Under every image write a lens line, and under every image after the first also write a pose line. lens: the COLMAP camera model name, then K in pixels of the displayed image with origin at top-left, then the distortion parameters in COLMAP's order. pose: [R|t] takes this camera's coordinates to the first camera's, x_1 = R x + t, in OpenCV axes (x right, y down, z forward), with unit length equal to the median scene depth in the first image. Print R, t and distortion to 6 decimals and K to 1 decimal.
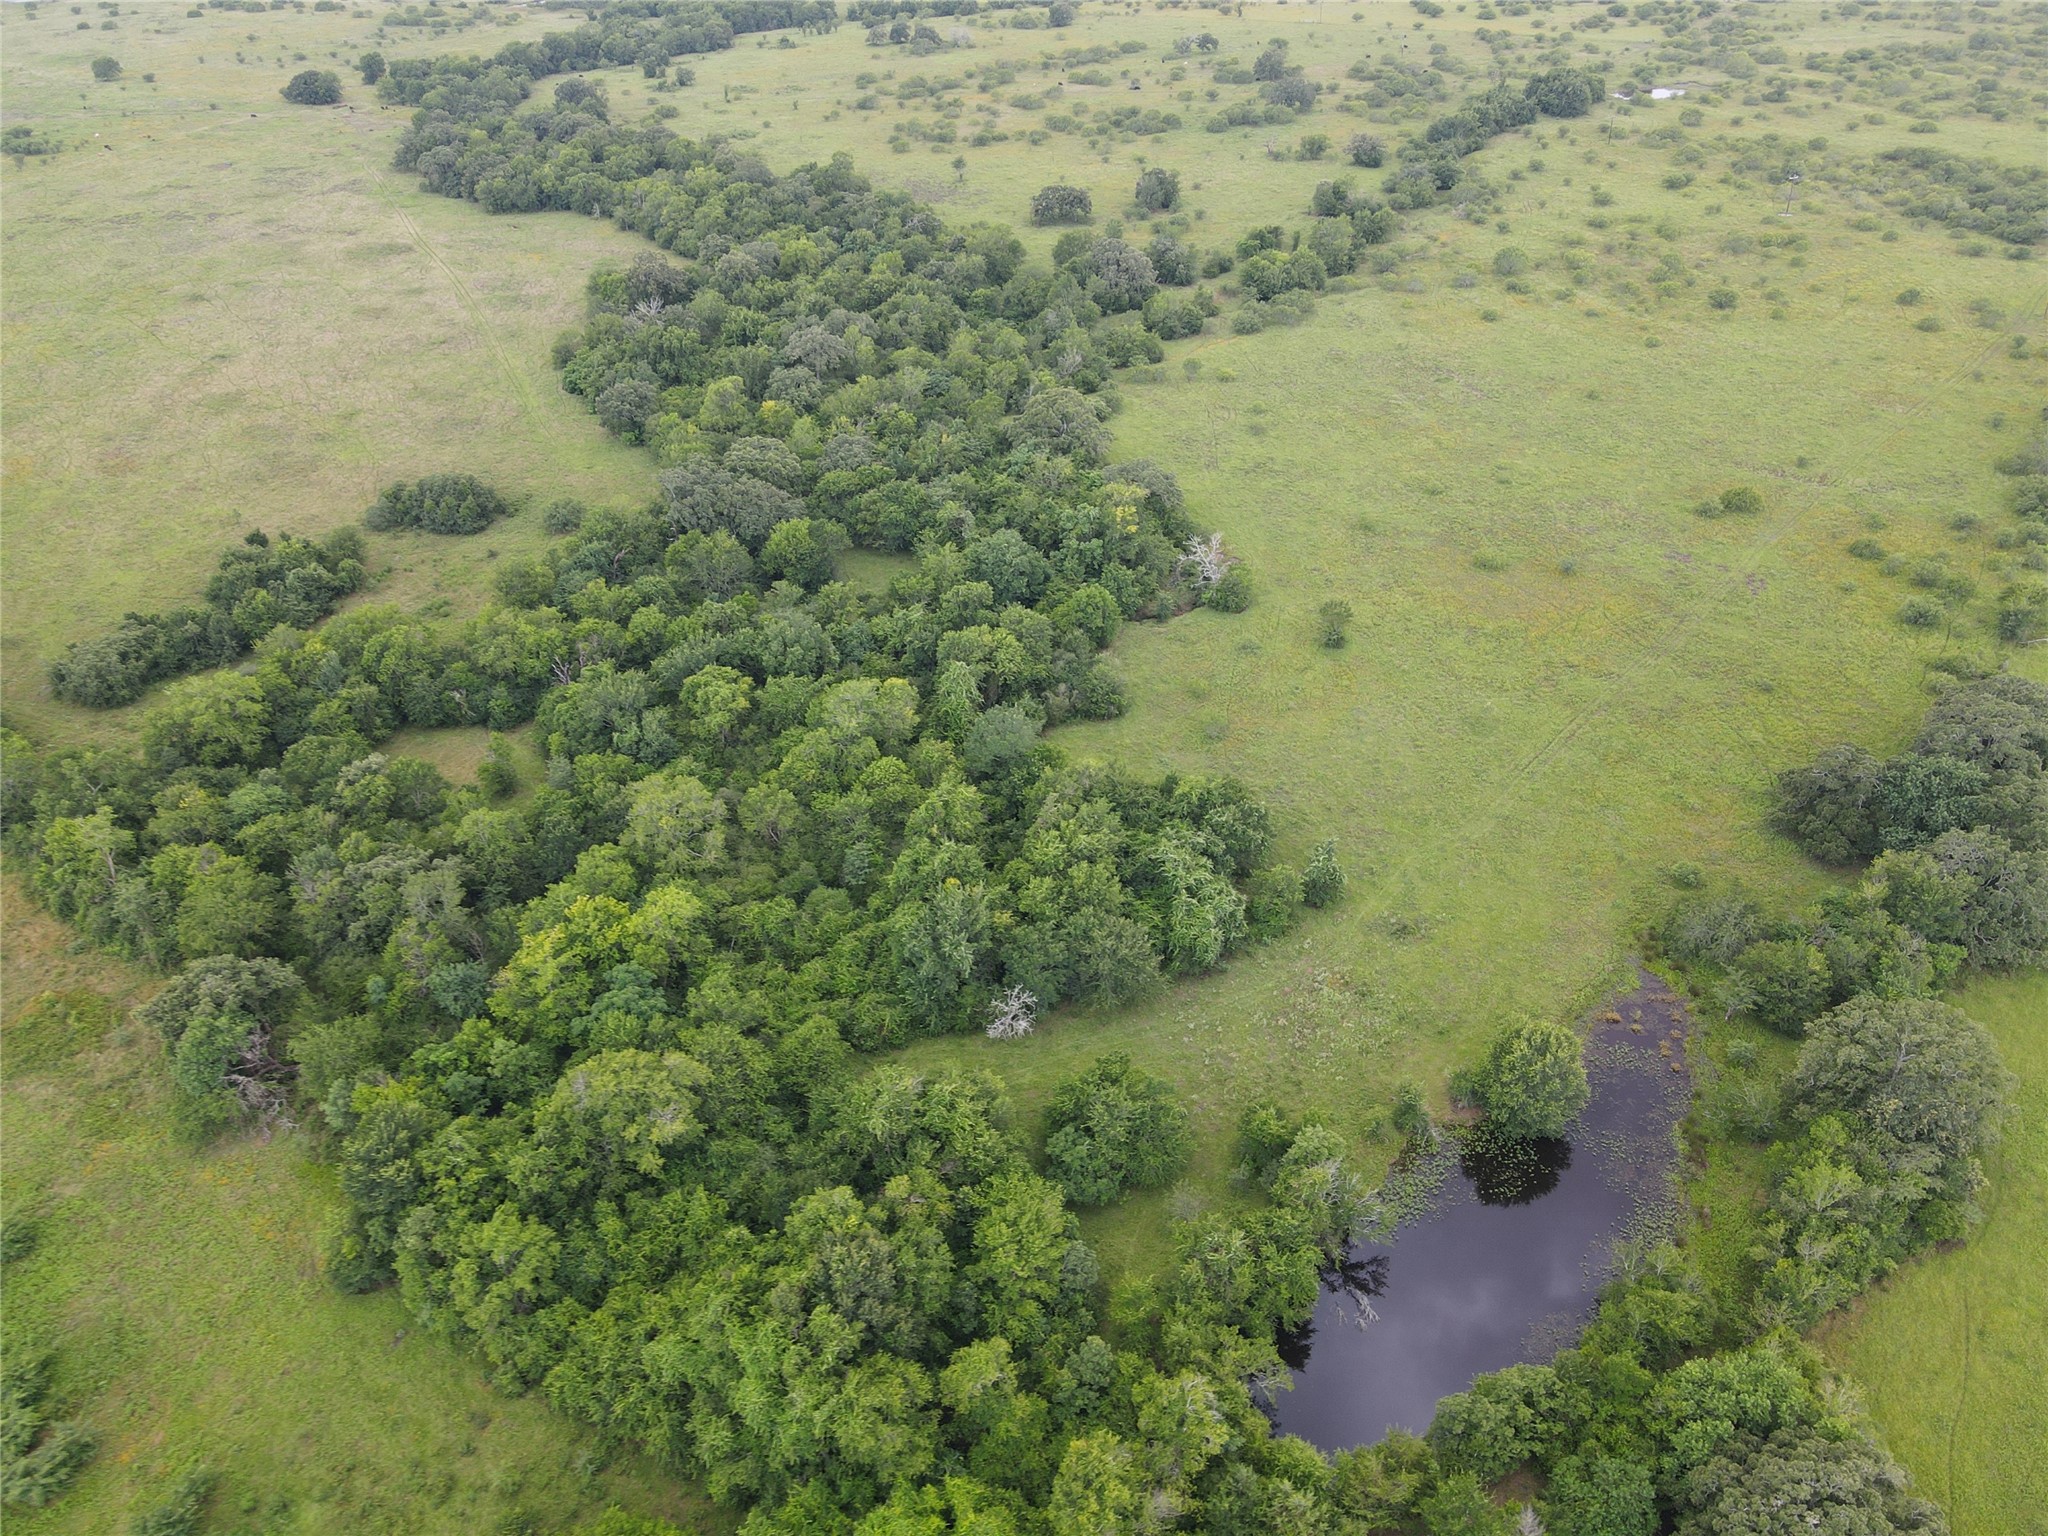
lens RADIAL K [[1472.2, 0, 1024.0], [0, 1472.2, 768.0], [0, 0, 1]] dist [-0.003042, 0.022699]
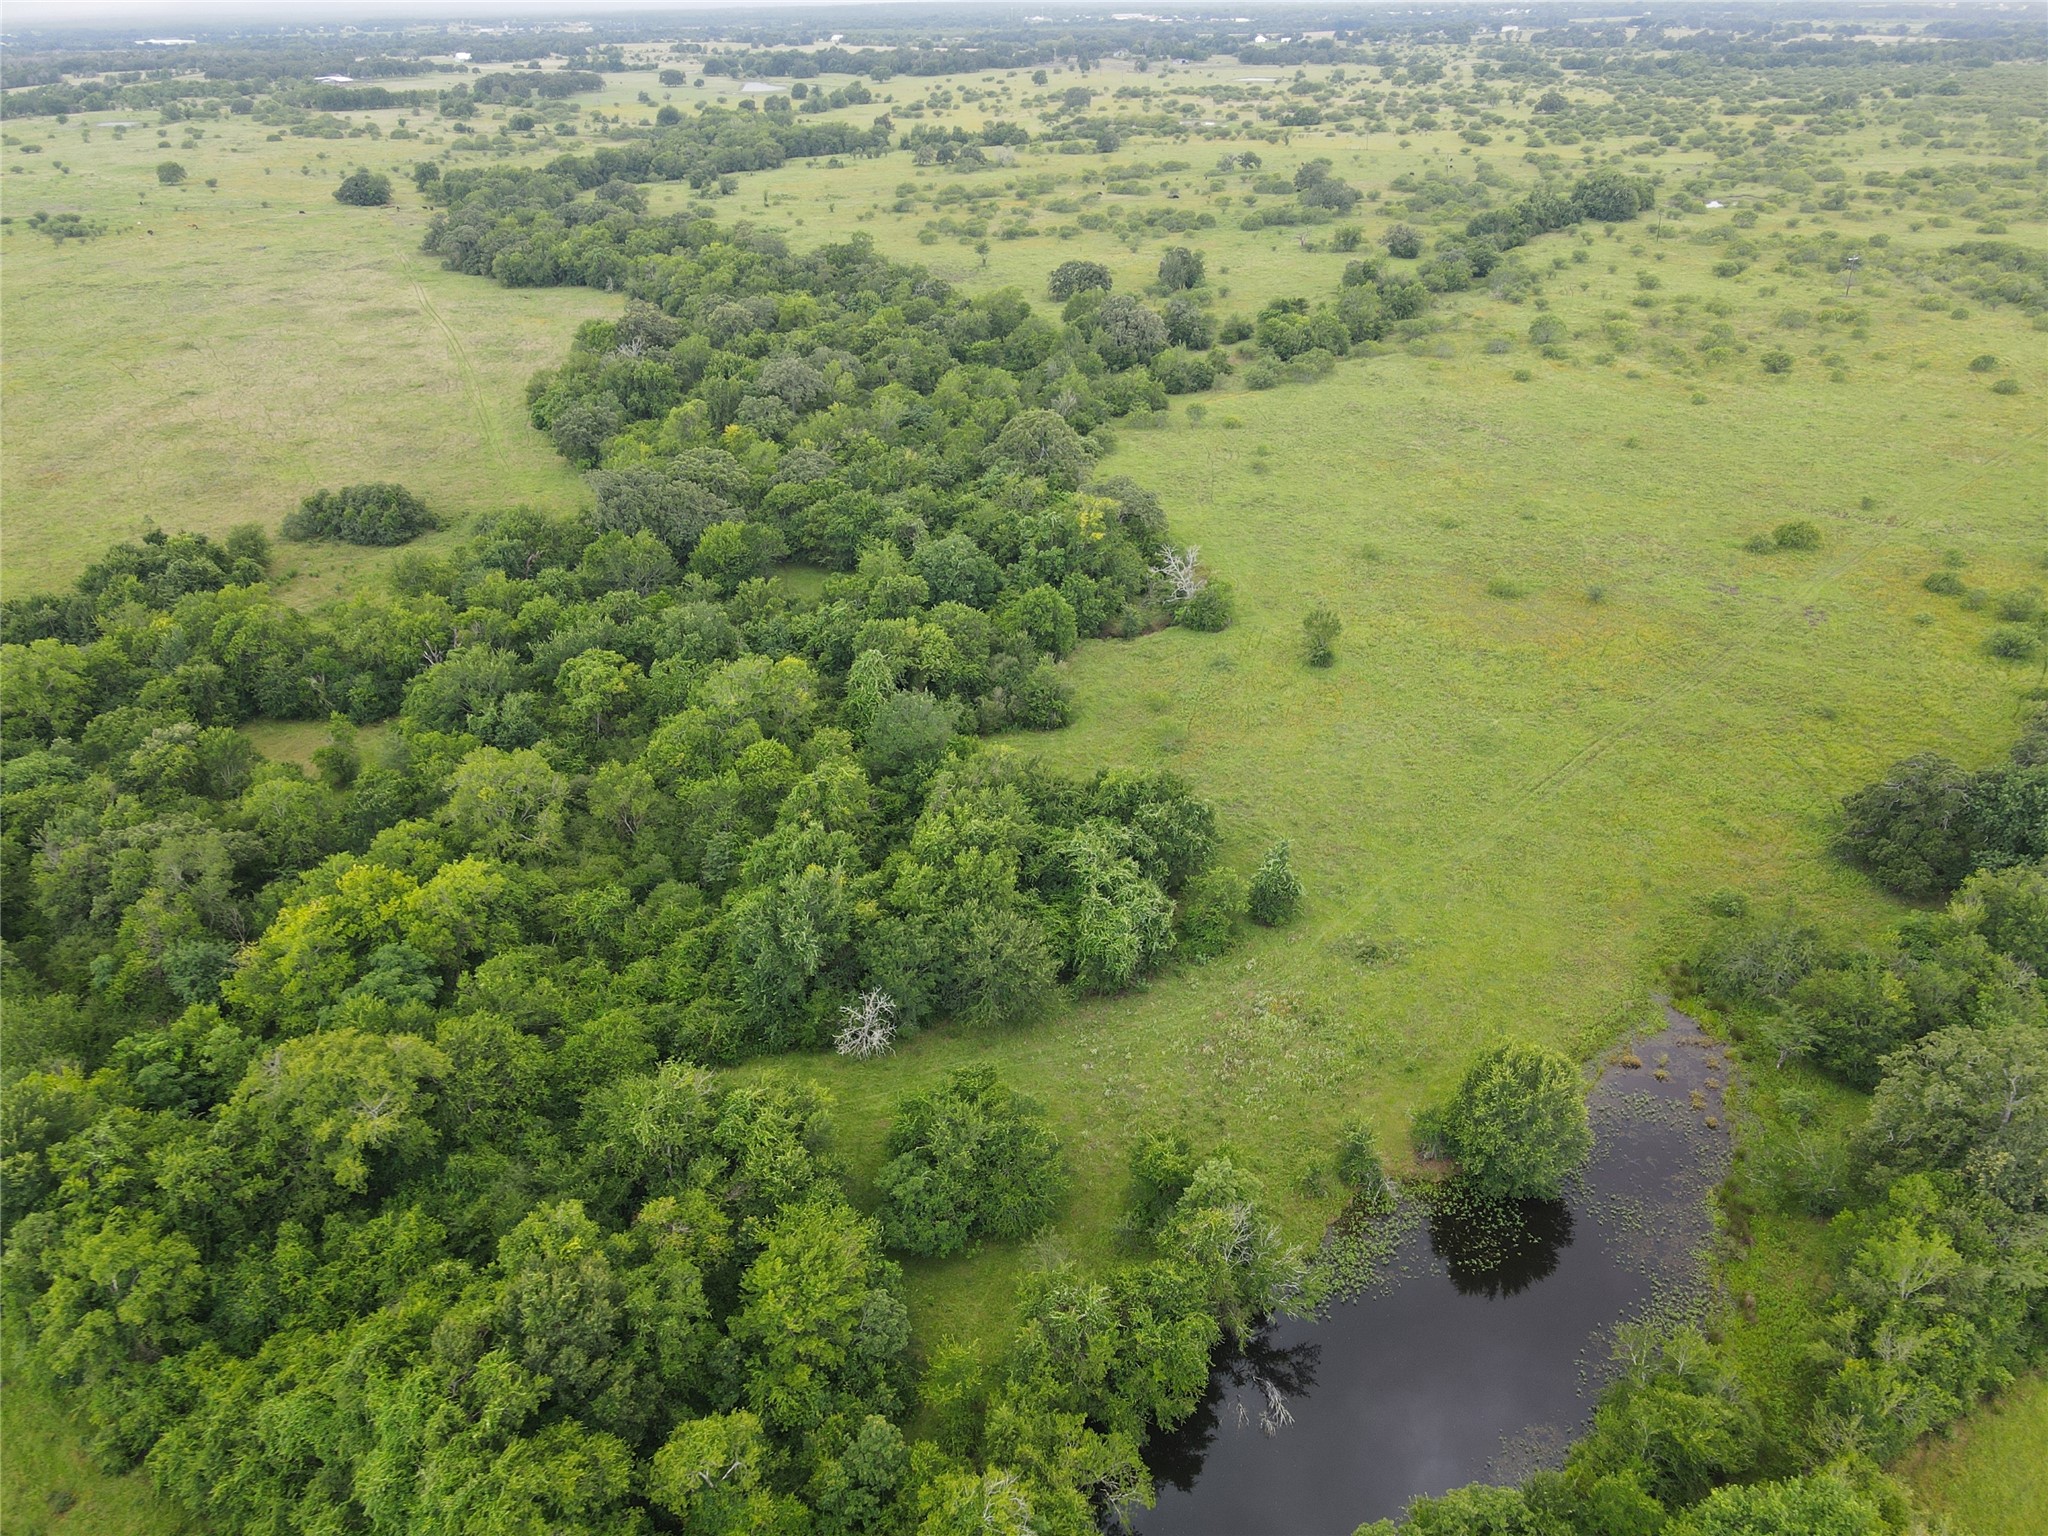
lens RADIAL K [[1476.4, 0, 1024.0], [0, 1476.4, 768.0], [0, 0, 1]] dist [0.005370, 0.010657]
pose [[0.998744, 0.028268, -0.041377, 0.079423], [-0.032454, 0.994019, -0.104270, 0.081595], [0.038182, 0.105482, 0.993688, 0.141582]]
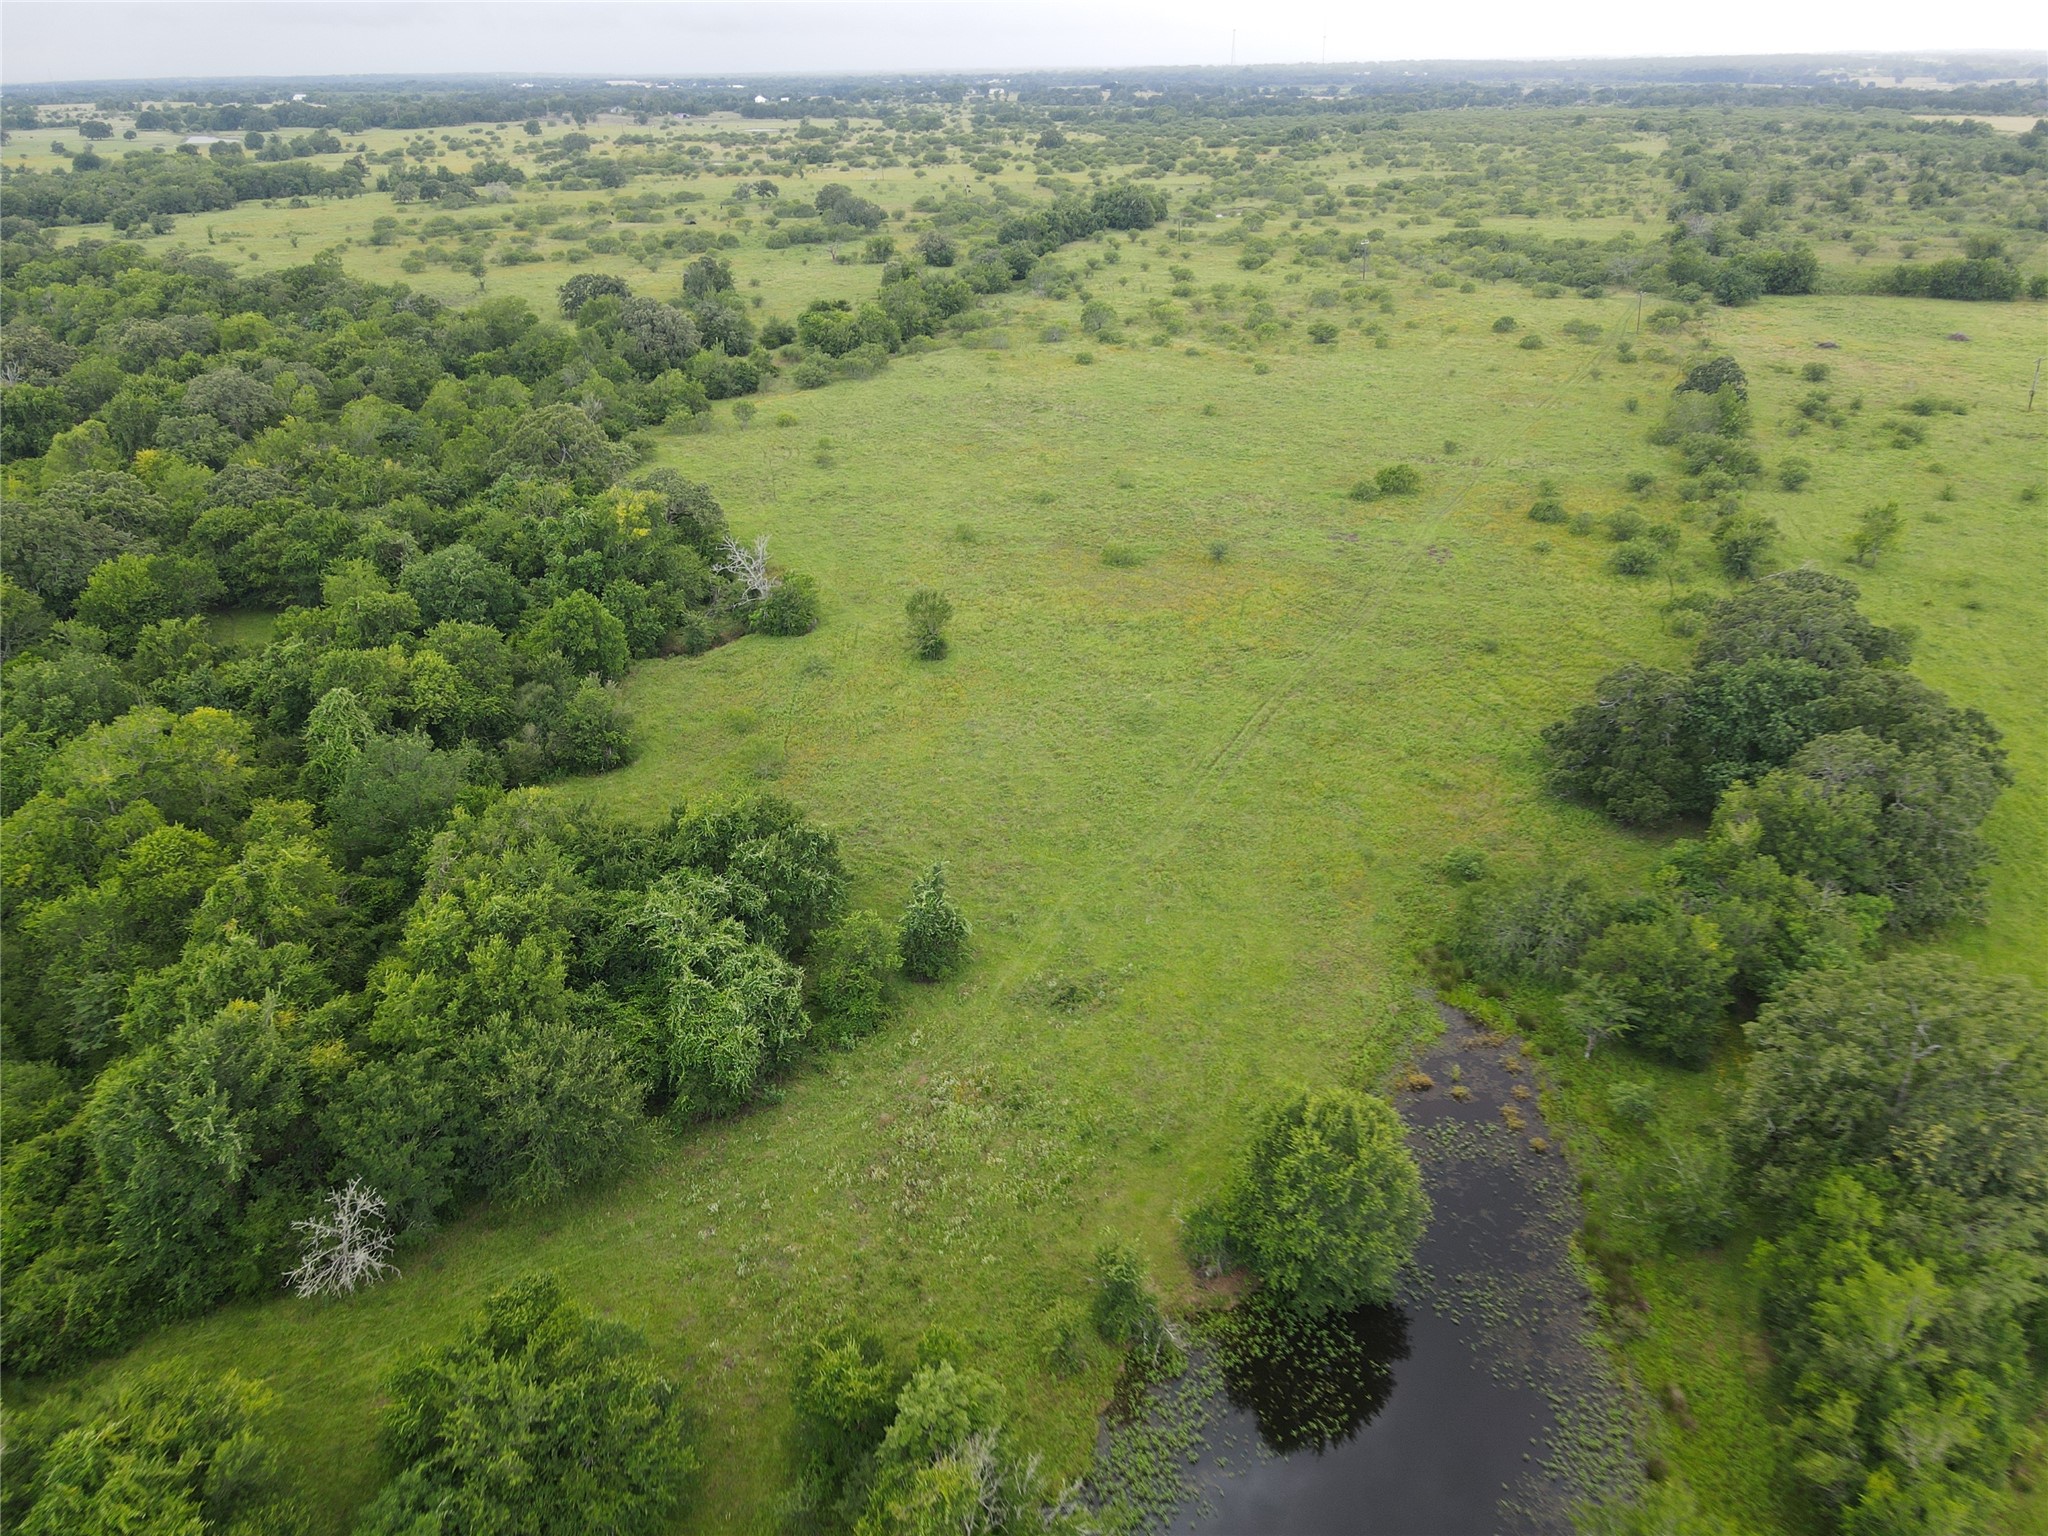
lens RADIAL K [[1484.2, 0, 1007.1], [0, 1484.2, 746.4], [0, 0, 1]] dist [-0.001949, 0.035358]
pose [[0.970173, -0.093012, 0.223860, 0.085080], [0.127808, 0.980946, -0.146323, 0.077989], [-0.205984, 0.170570, 0.963575, 0.323611]]
